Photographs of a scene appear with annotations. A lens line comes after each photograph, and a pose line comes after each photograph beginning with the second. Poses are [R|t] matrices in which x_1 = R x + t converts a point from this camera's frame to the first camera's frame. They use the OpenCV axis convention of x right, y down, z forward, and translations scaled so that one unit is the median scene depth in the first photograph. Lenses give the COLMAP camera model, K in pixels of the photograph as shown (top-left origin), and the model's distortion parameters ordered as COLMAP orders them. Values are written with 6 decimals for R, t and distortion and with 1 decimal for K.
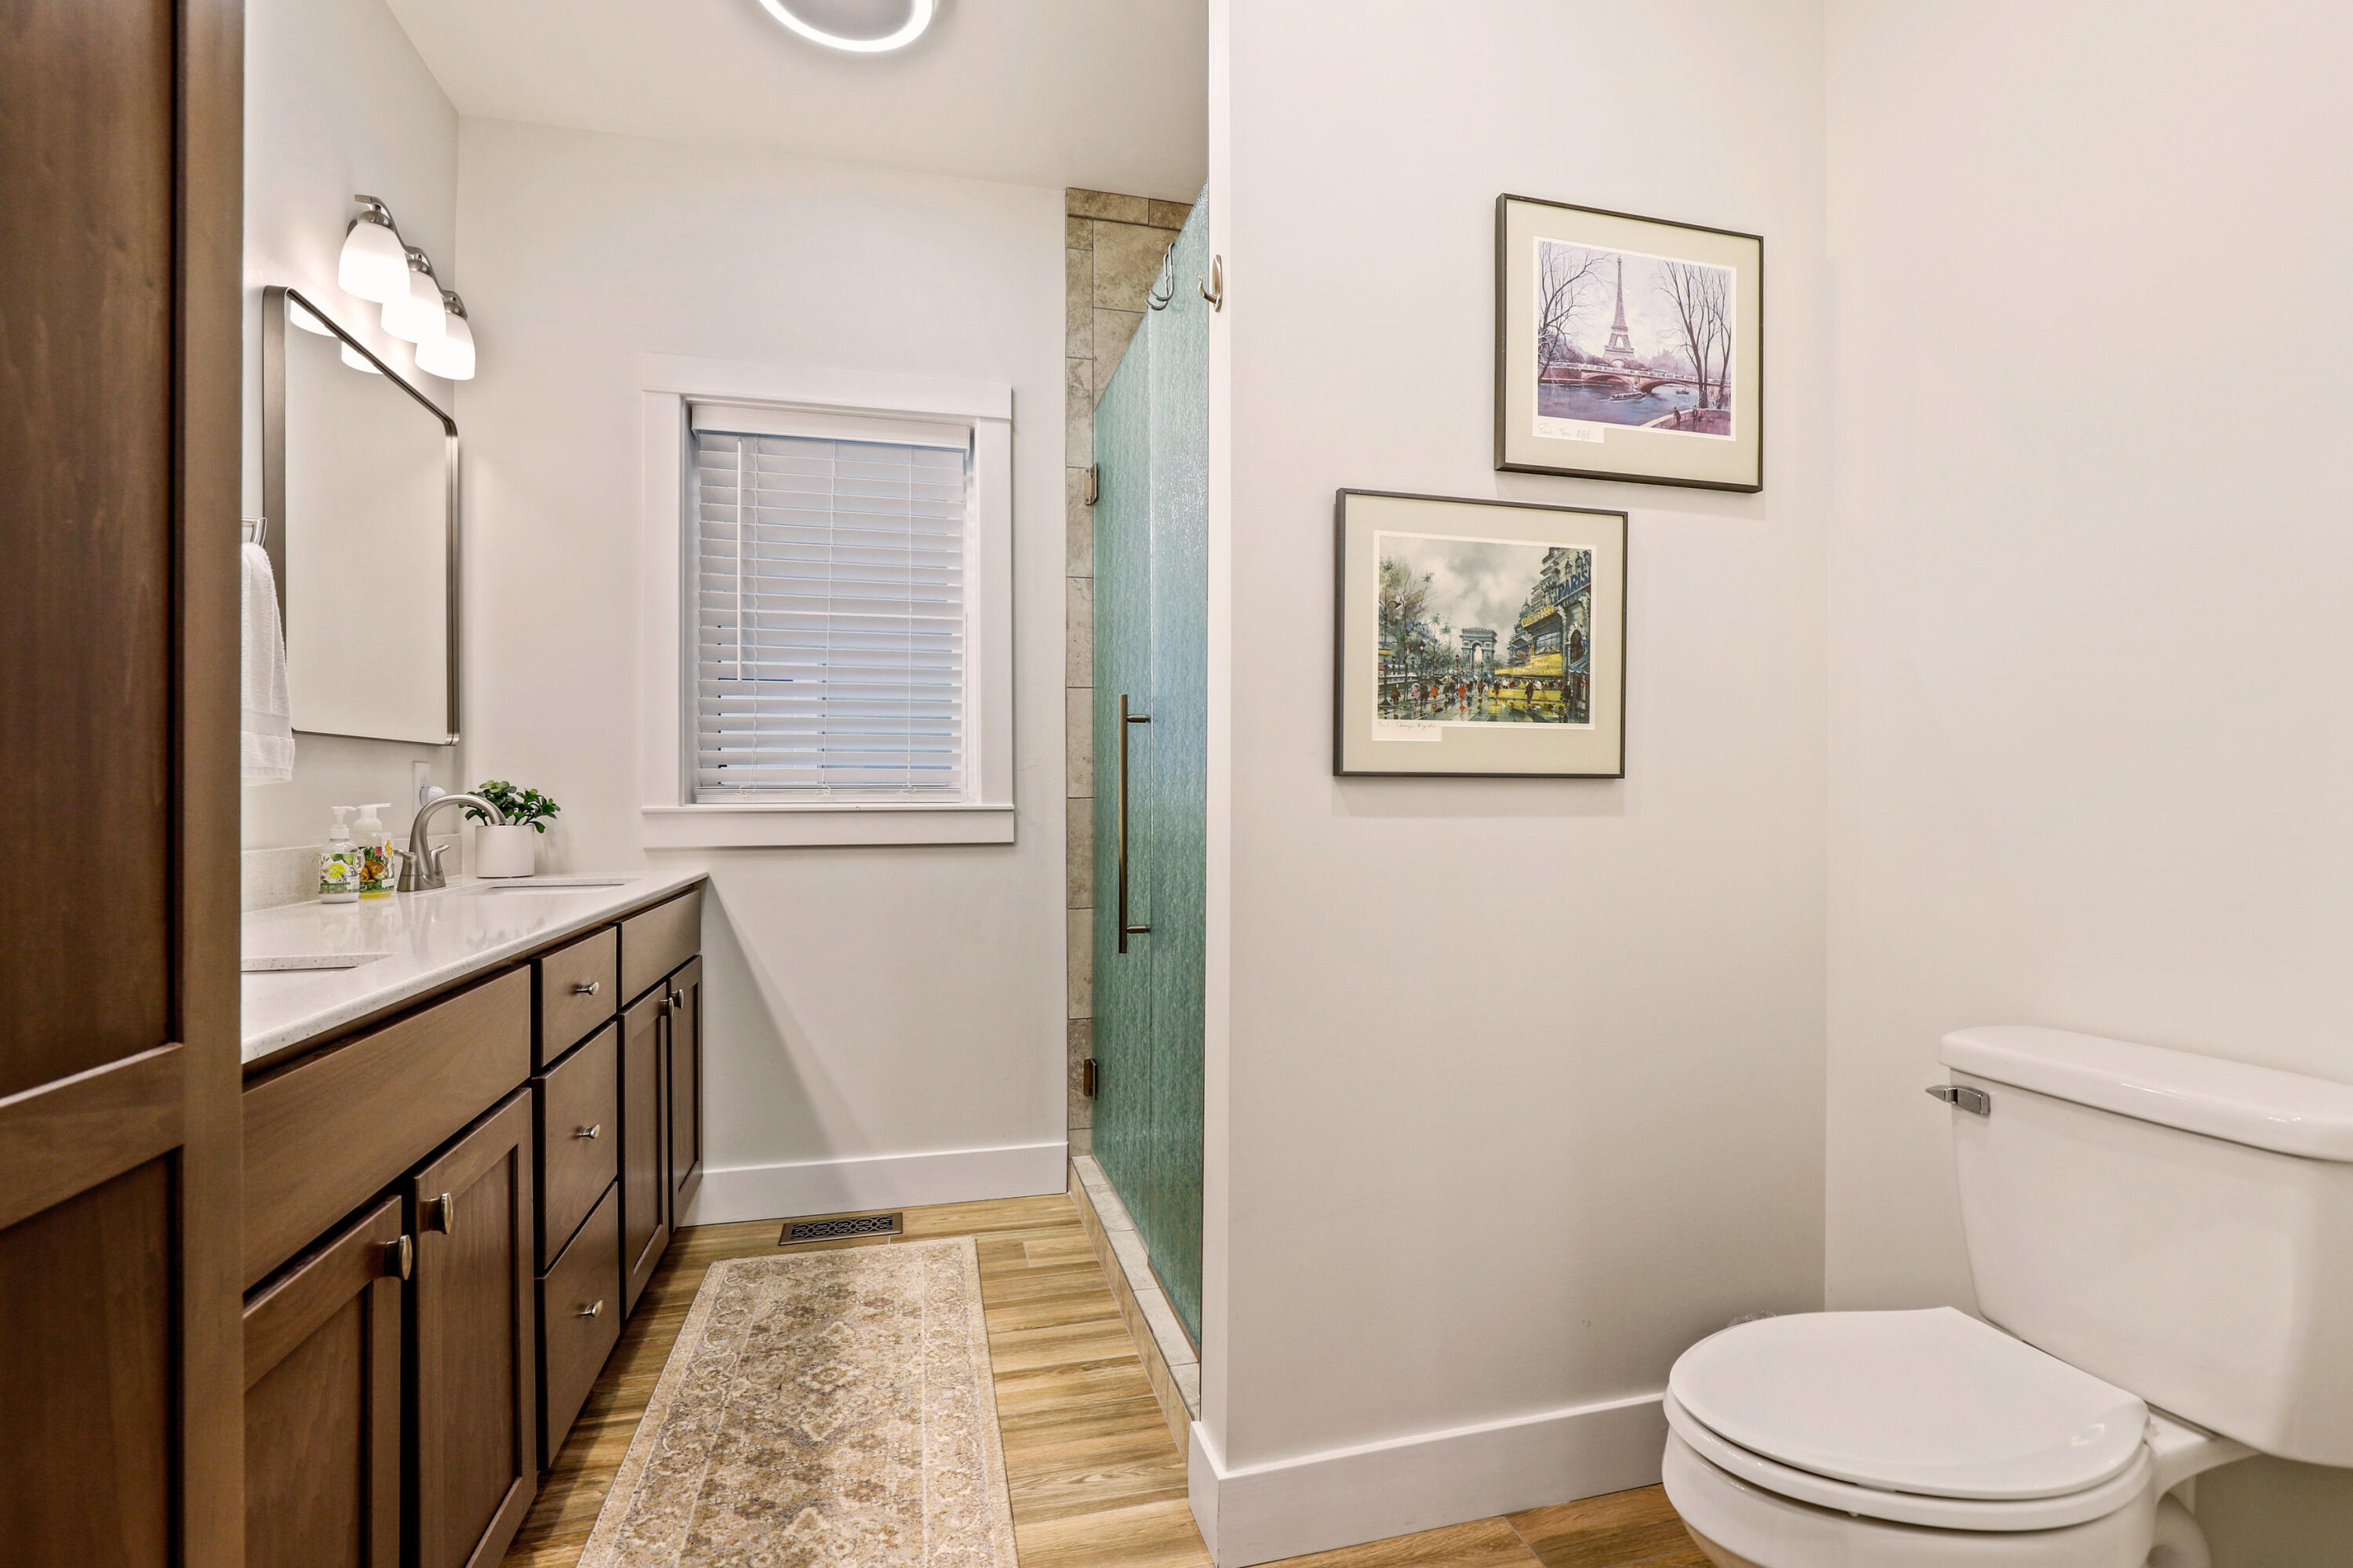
lens RADIAL K [[1080.6, 0, 1175.3], [0, 1080.6, 795.0], [0, 0, 1]] dist [-0.021601, 0.002532]
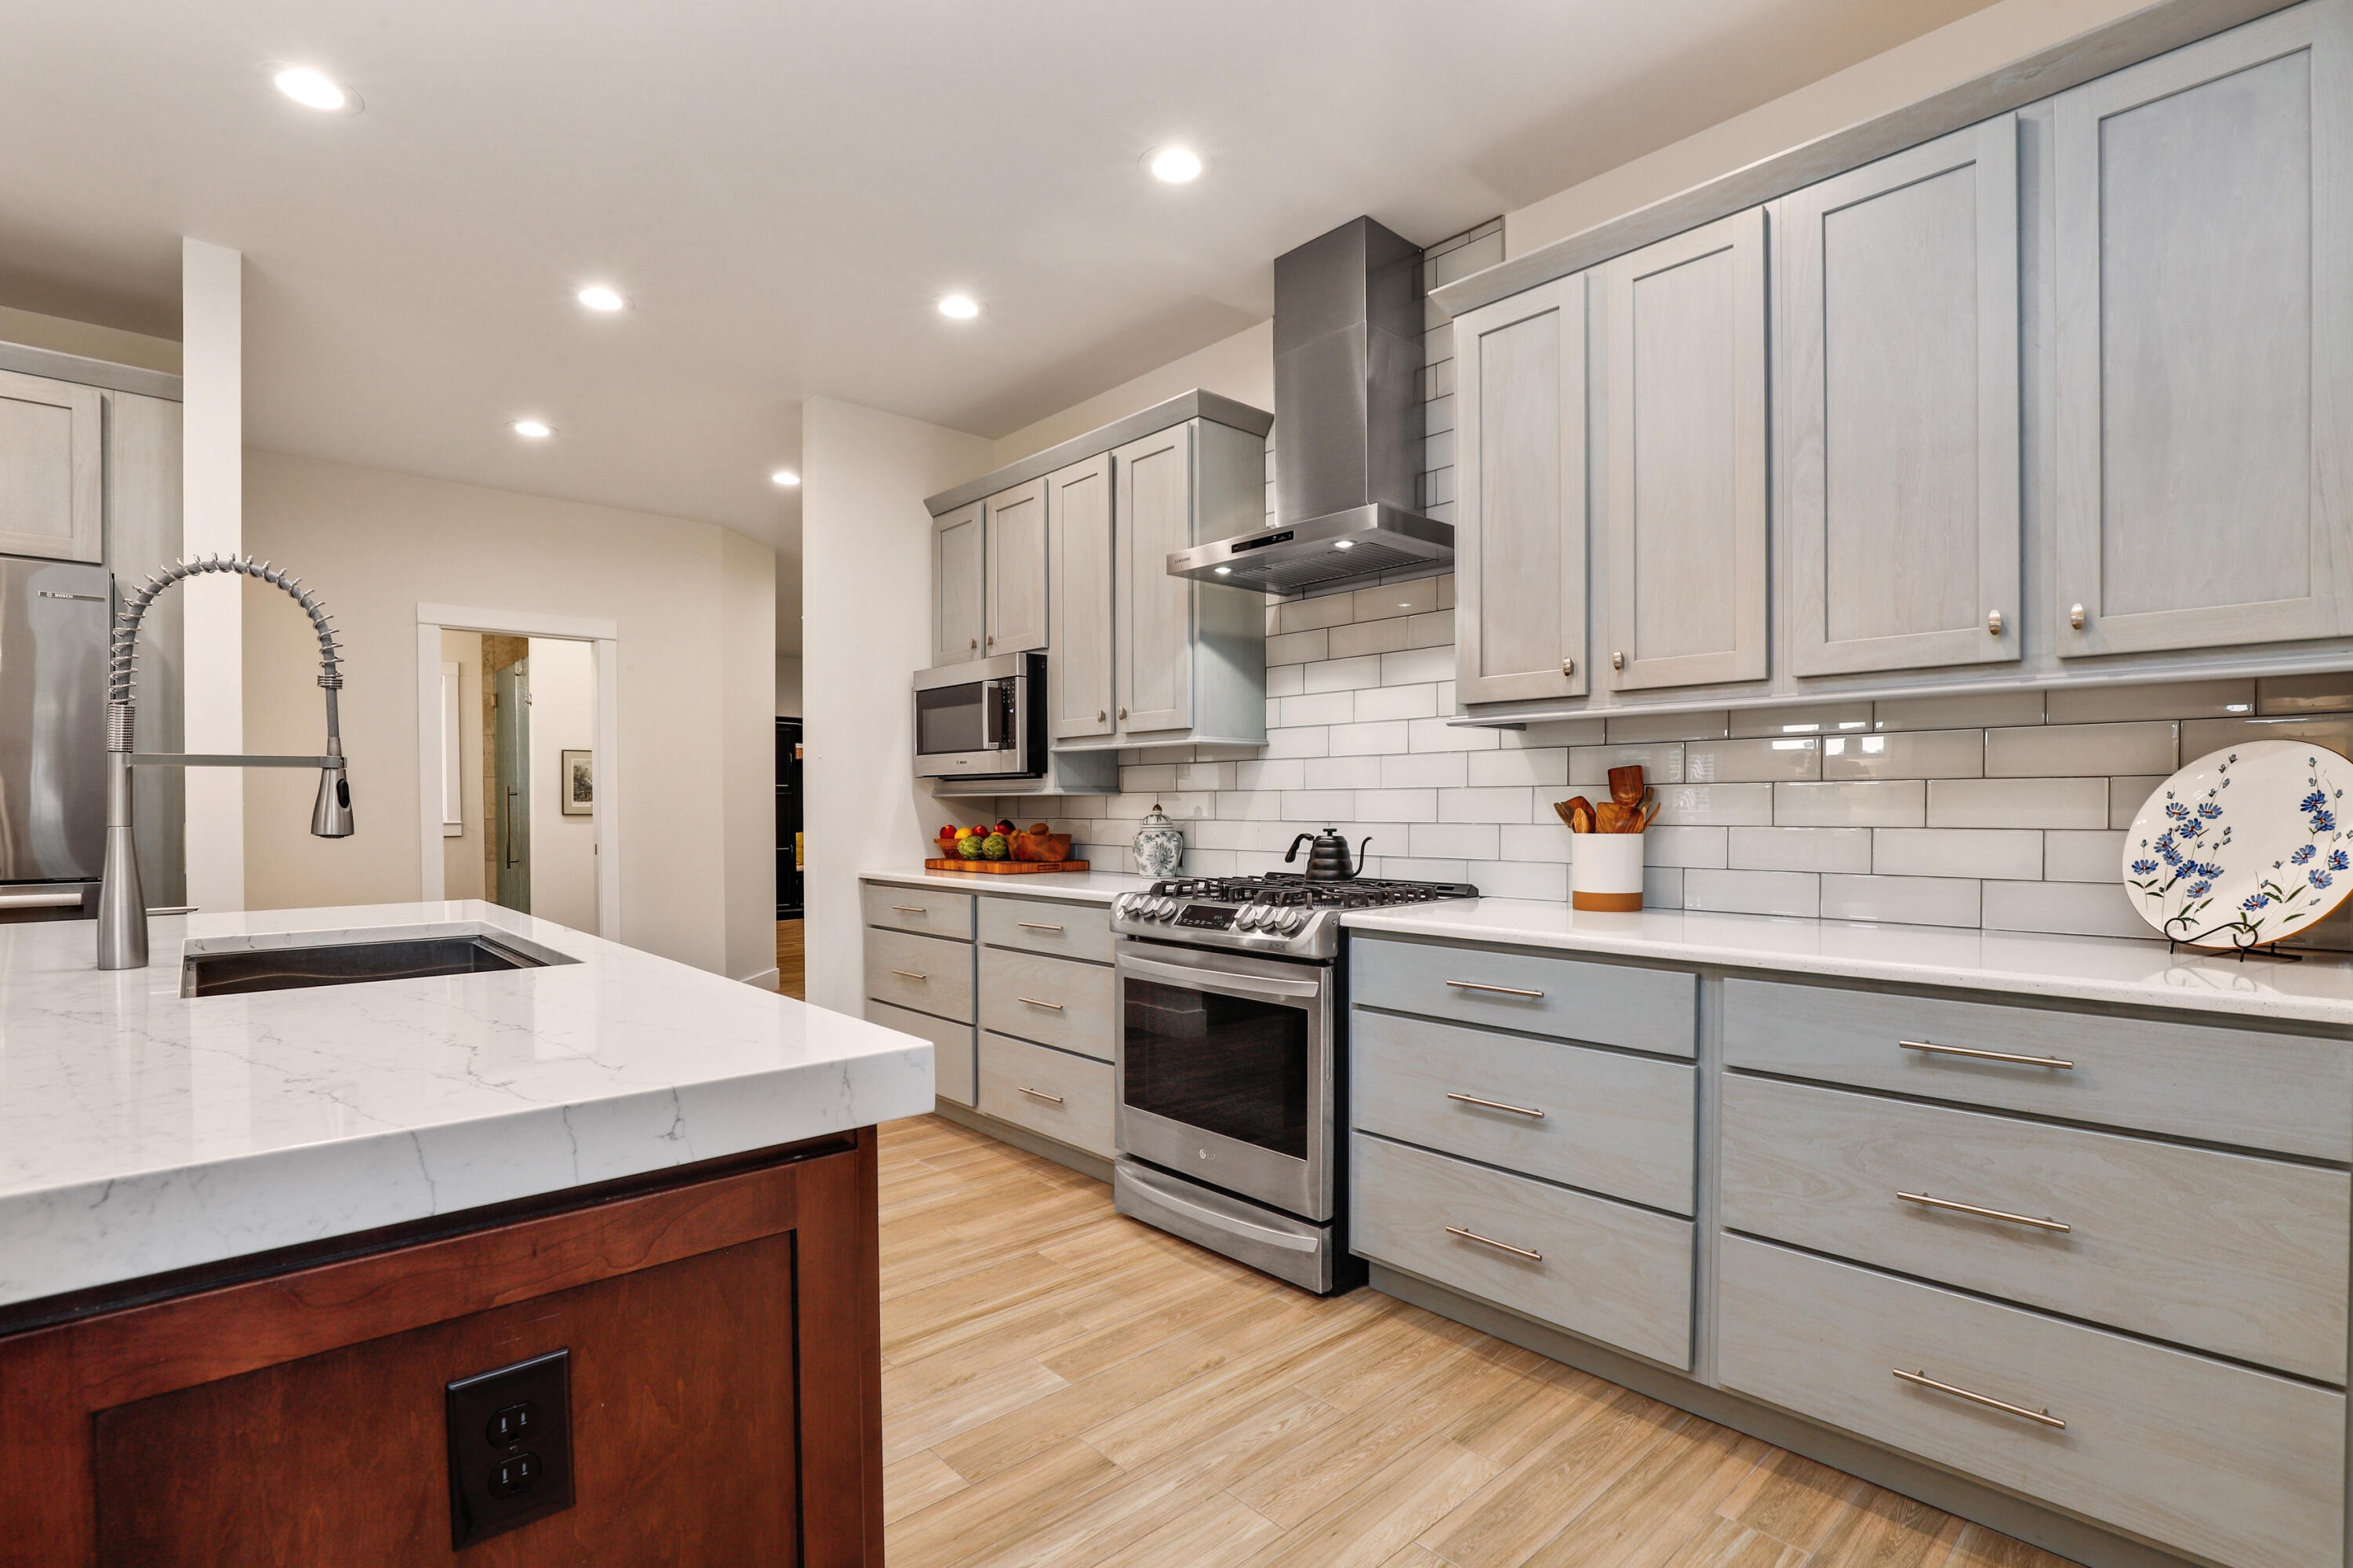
lens RADIAL K [[1080.6, 0, 1188.0], [0, 1080.6, 800.0], [0, 0, 1]] dist [-0.021601, 0.002532]
pose [[0.876835, -0.007650, 0.480731, 0.164831], [0.007089, 0.999970, 0.002983, -0.042748], [-0.480740, 0.000792, 0.876863, -2.347157]]
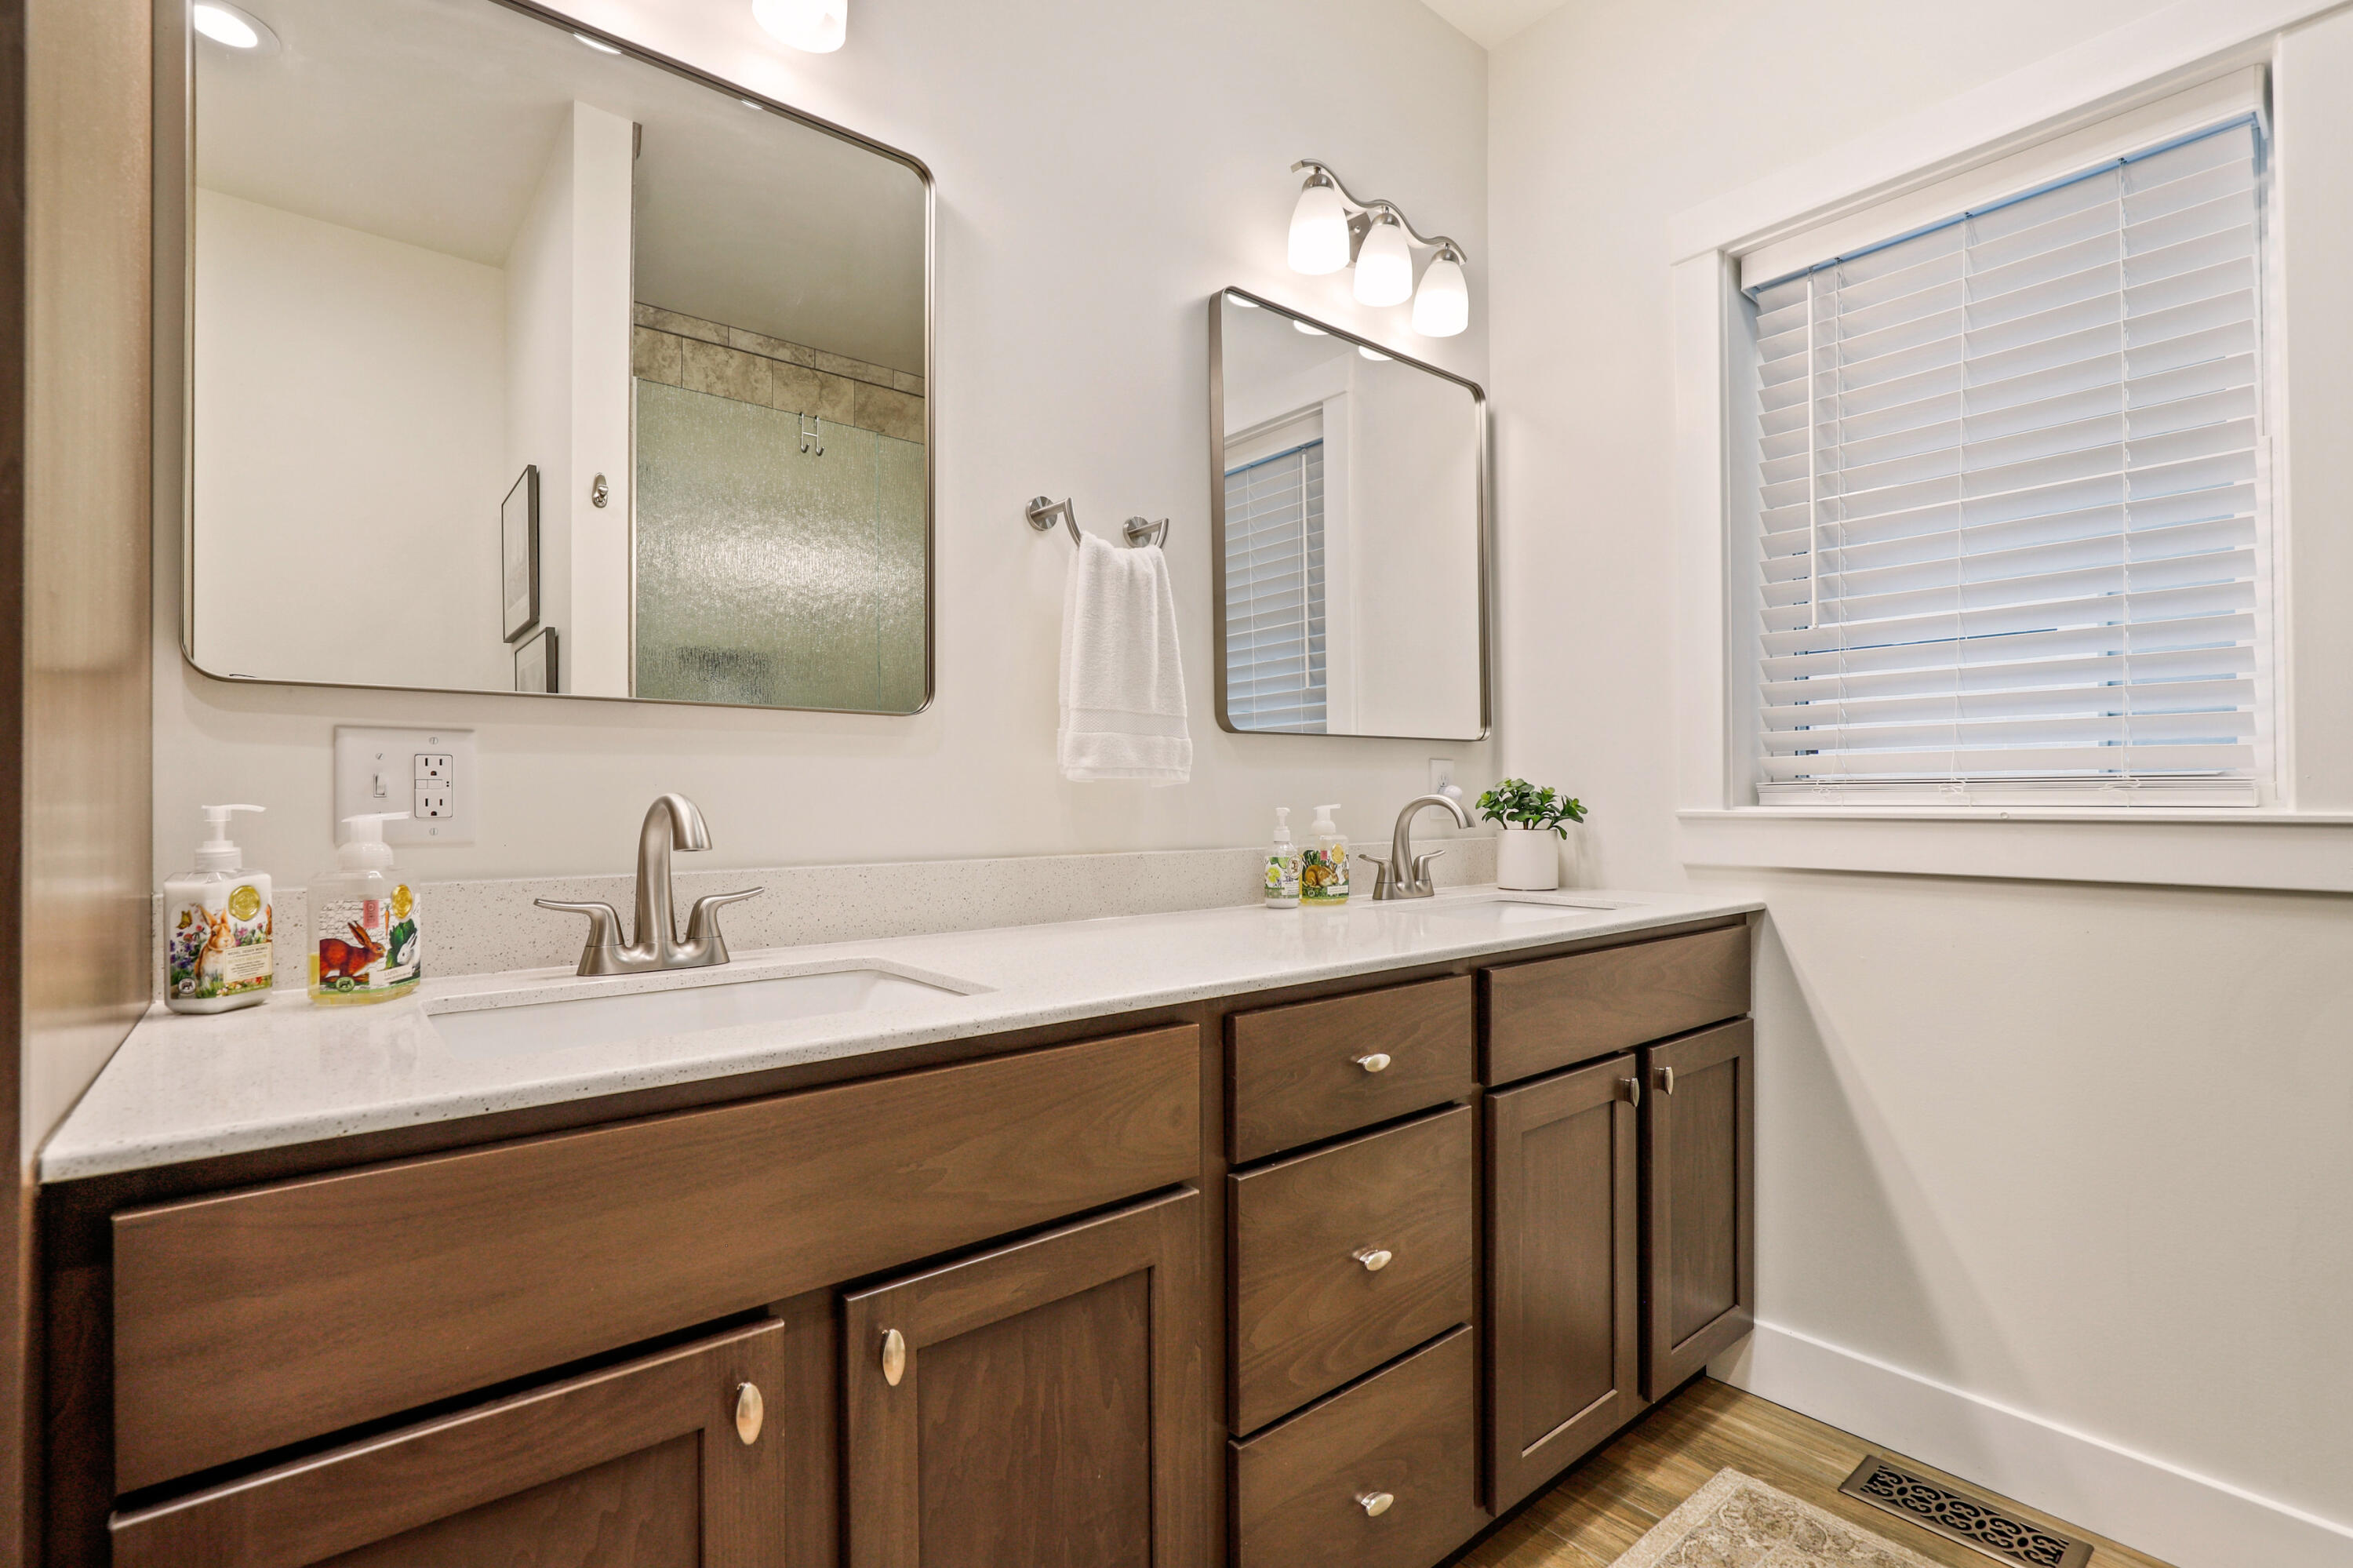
lens RADIAL K [[1080.6, 0, 1167.6], [0, 1080.6, 791.1], [0, 0, 1]] dist [-0.021601, 0.002532]
pose [[0.435755, -0.004805, -0.900053, 0.032225], [0.002701, 0.999988, -0.004031, -0.000073], [0.900061, -0.000675, 0.435763, 0.351298]]
